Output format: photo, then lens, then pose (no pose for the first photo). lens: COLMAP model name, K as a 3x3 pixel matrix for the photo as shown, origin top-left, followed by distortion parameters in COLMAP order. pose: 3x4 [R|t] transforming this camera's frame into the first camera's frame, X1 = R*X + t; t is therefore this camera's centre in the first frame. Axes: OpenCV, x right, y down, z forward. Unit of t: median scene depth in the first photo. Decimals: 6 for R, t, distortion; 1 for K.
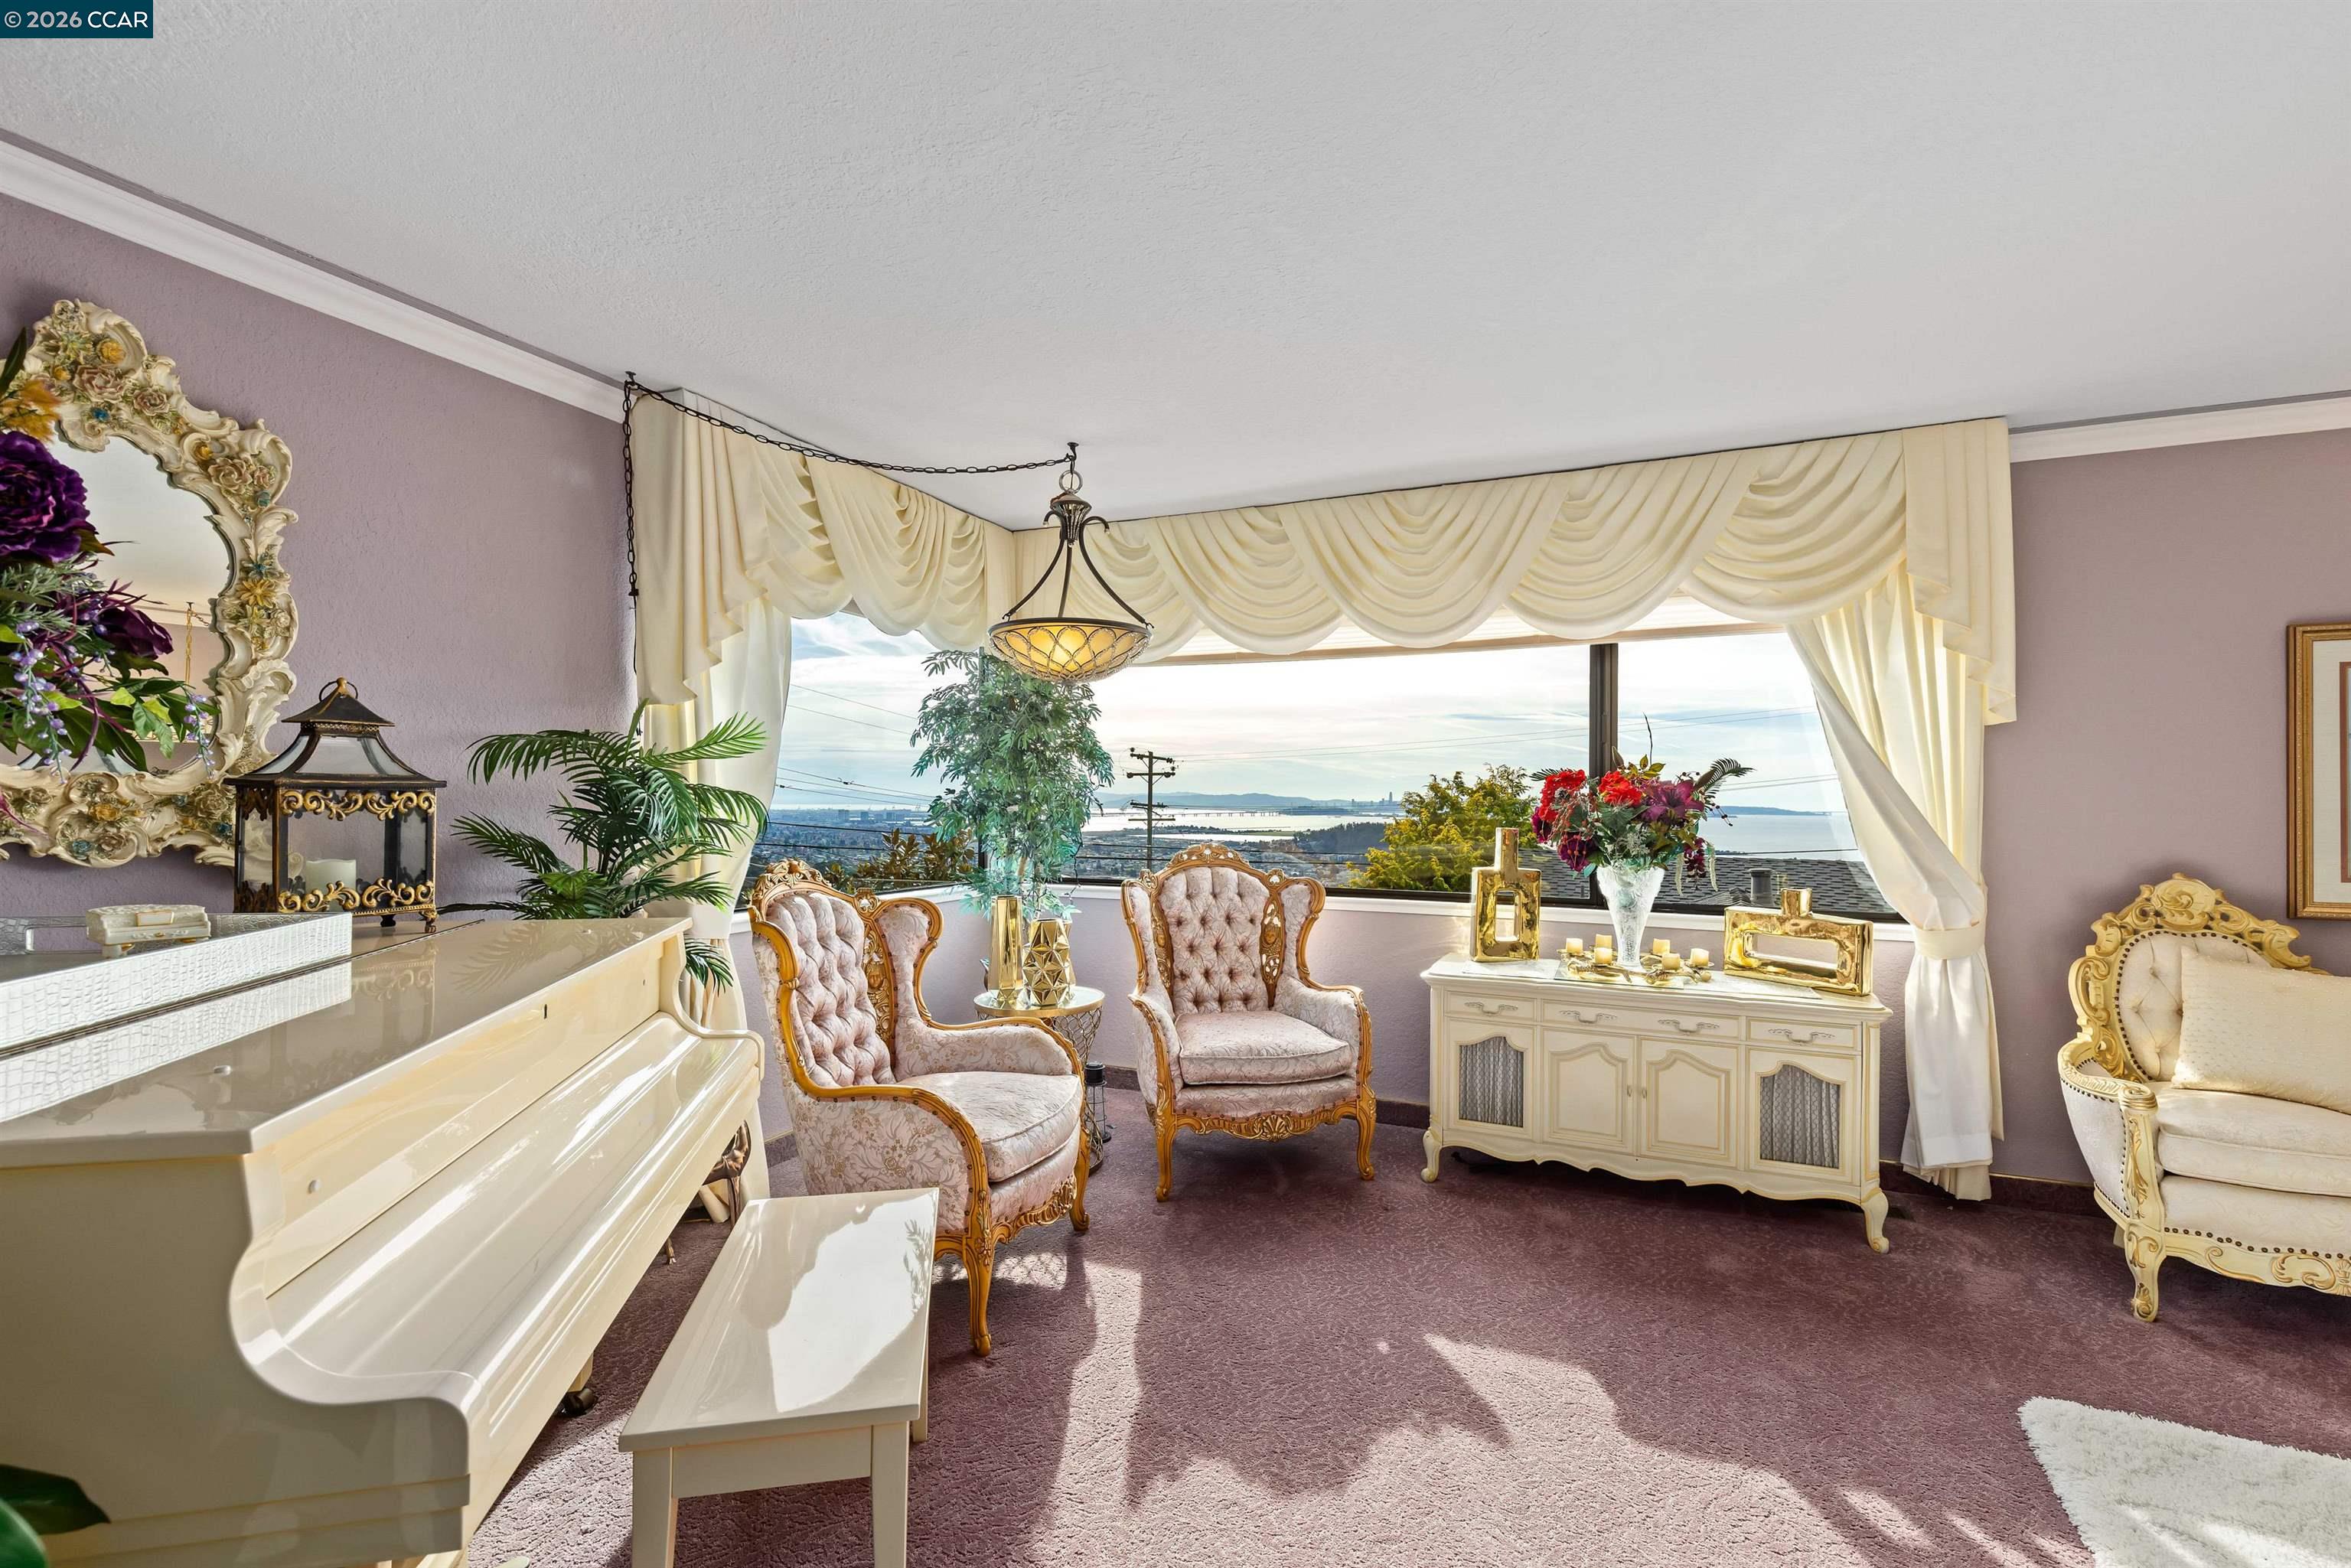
lens RADIAL K [[1046.4, 0, 1175.5], [0, 1046.4, 784.0], [0, 0, 1]] dist [-0.001223, -0.000247]
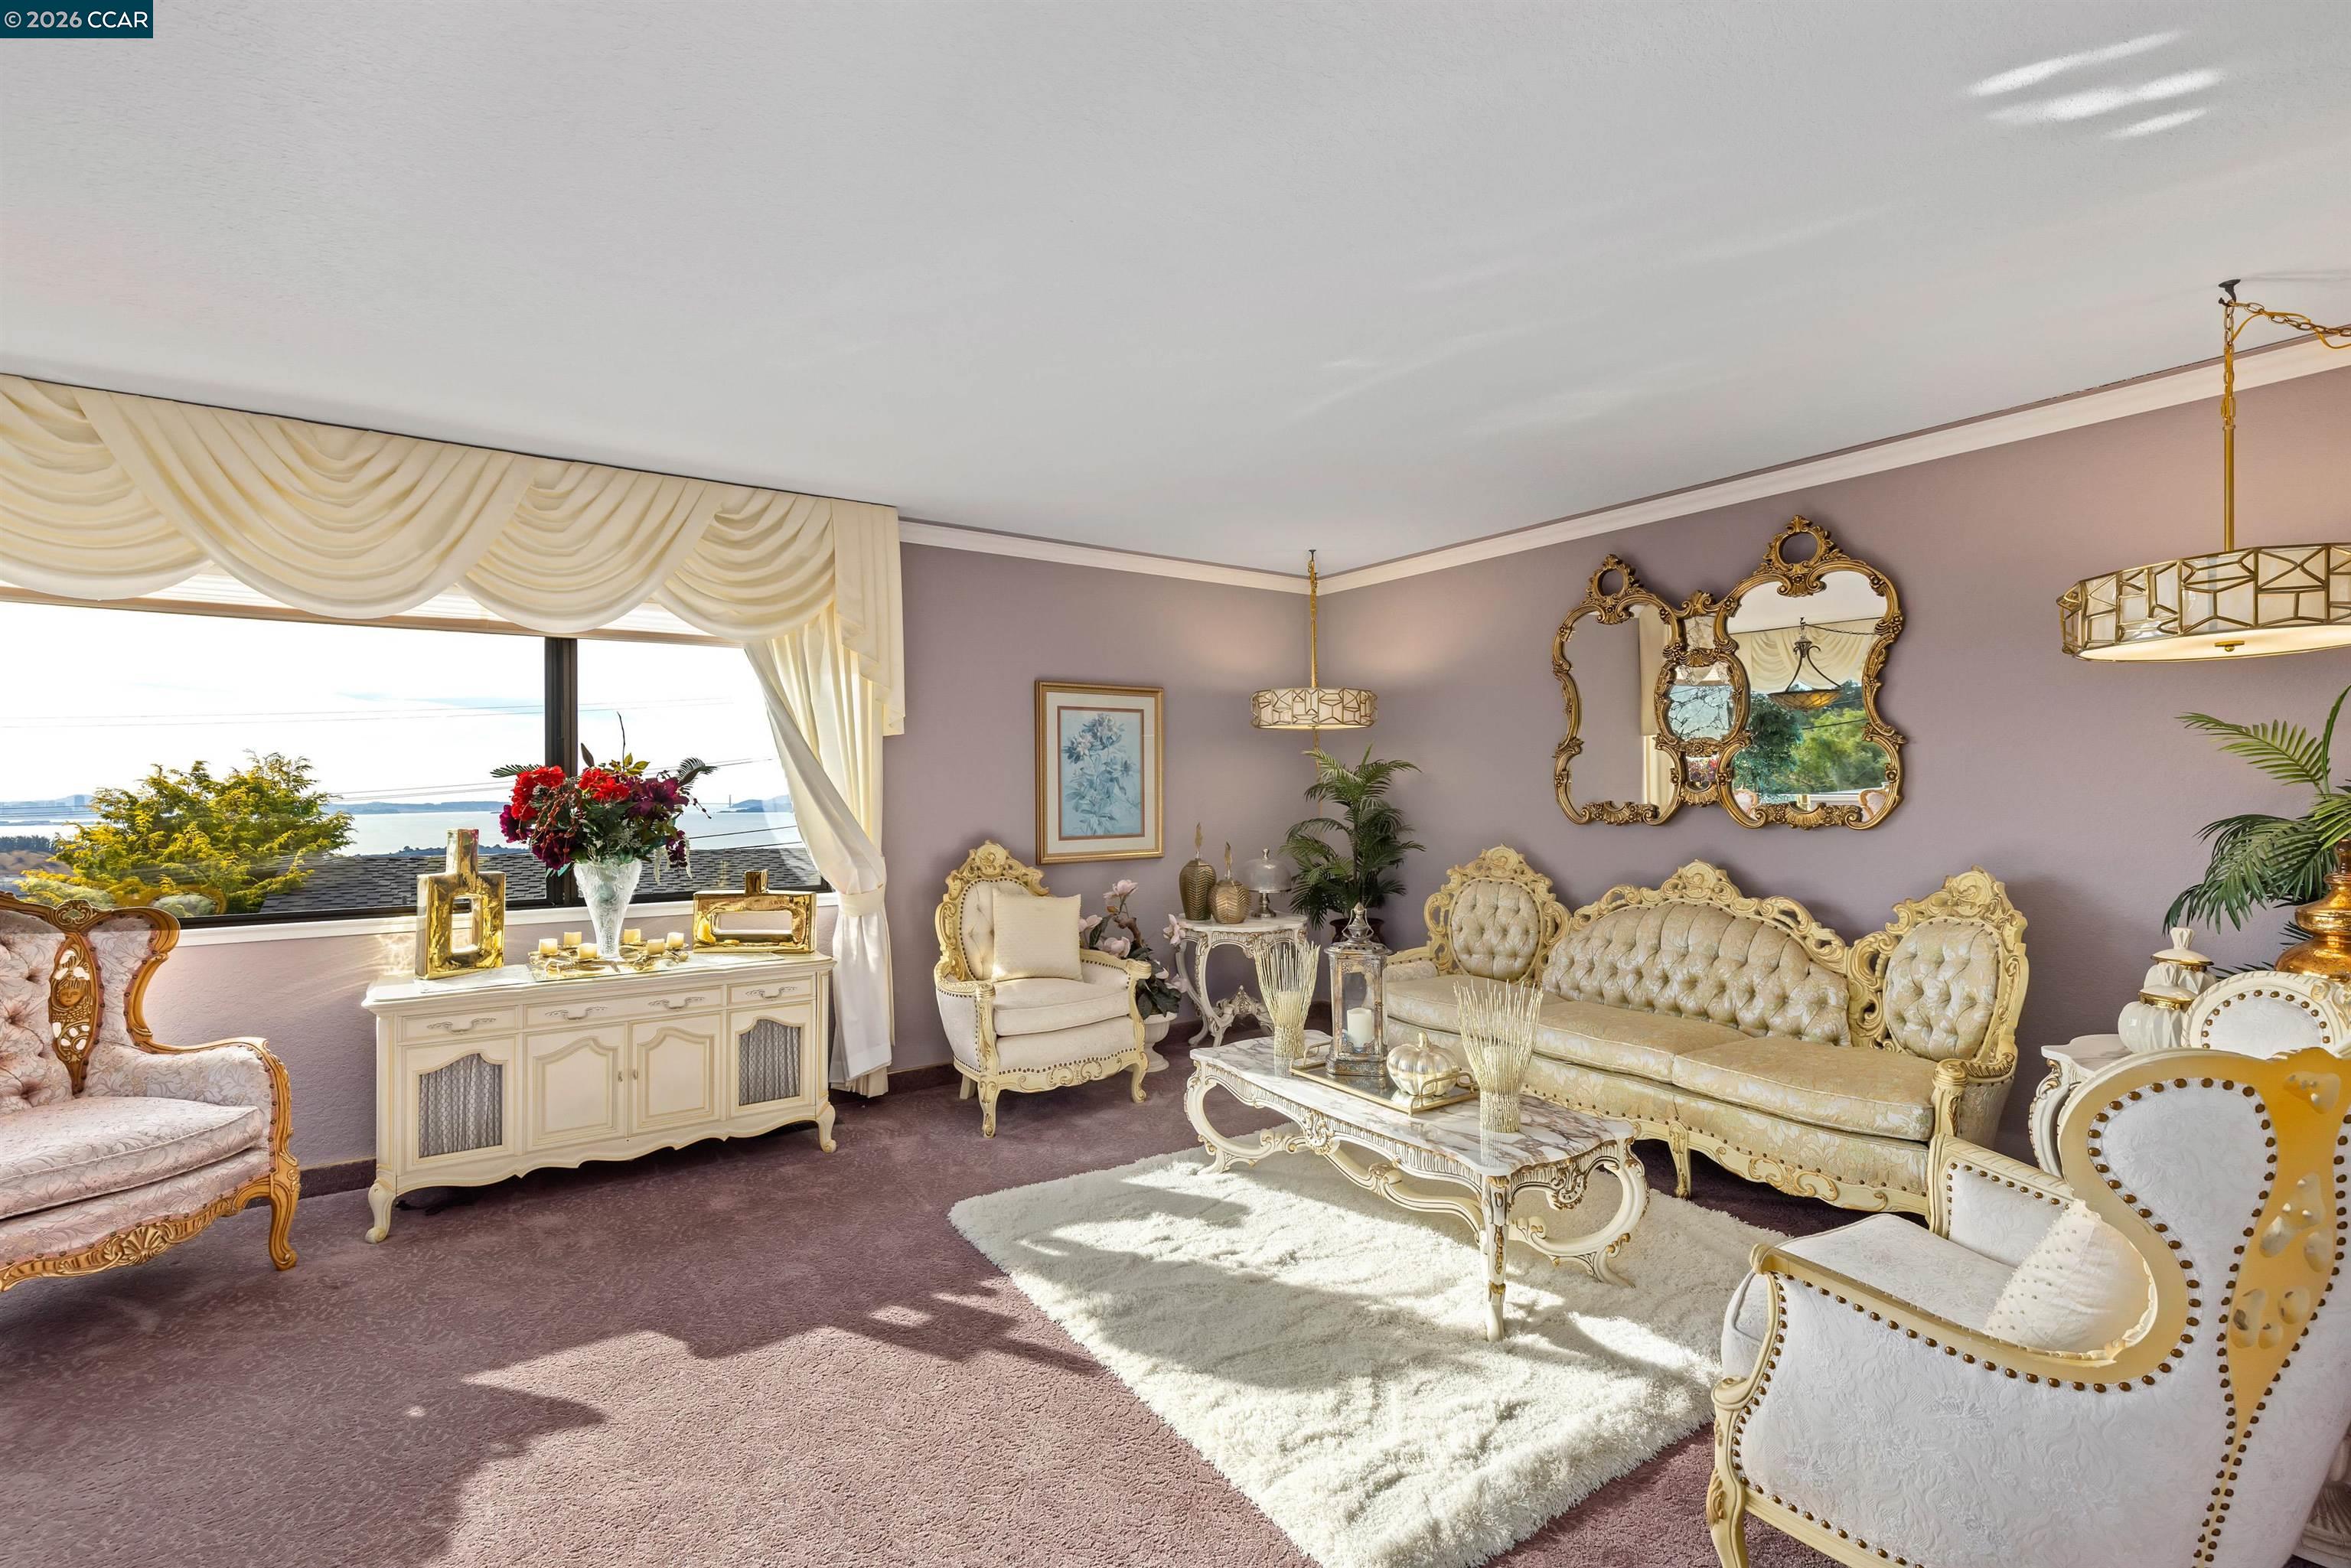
lens RADIAL K [[1061.7, 0, 1175.5], [0, 1061.7, 784.0], [0, 0, 1]] dist [0.001291, 0.000280]
pose [[0.522186, -0.003976, 0.852822, -0.171937], [-0.001101, 0.999985, 0.005336, -0.002991], [-0.852831, -0.003726, 0.522174, -0.018714]]
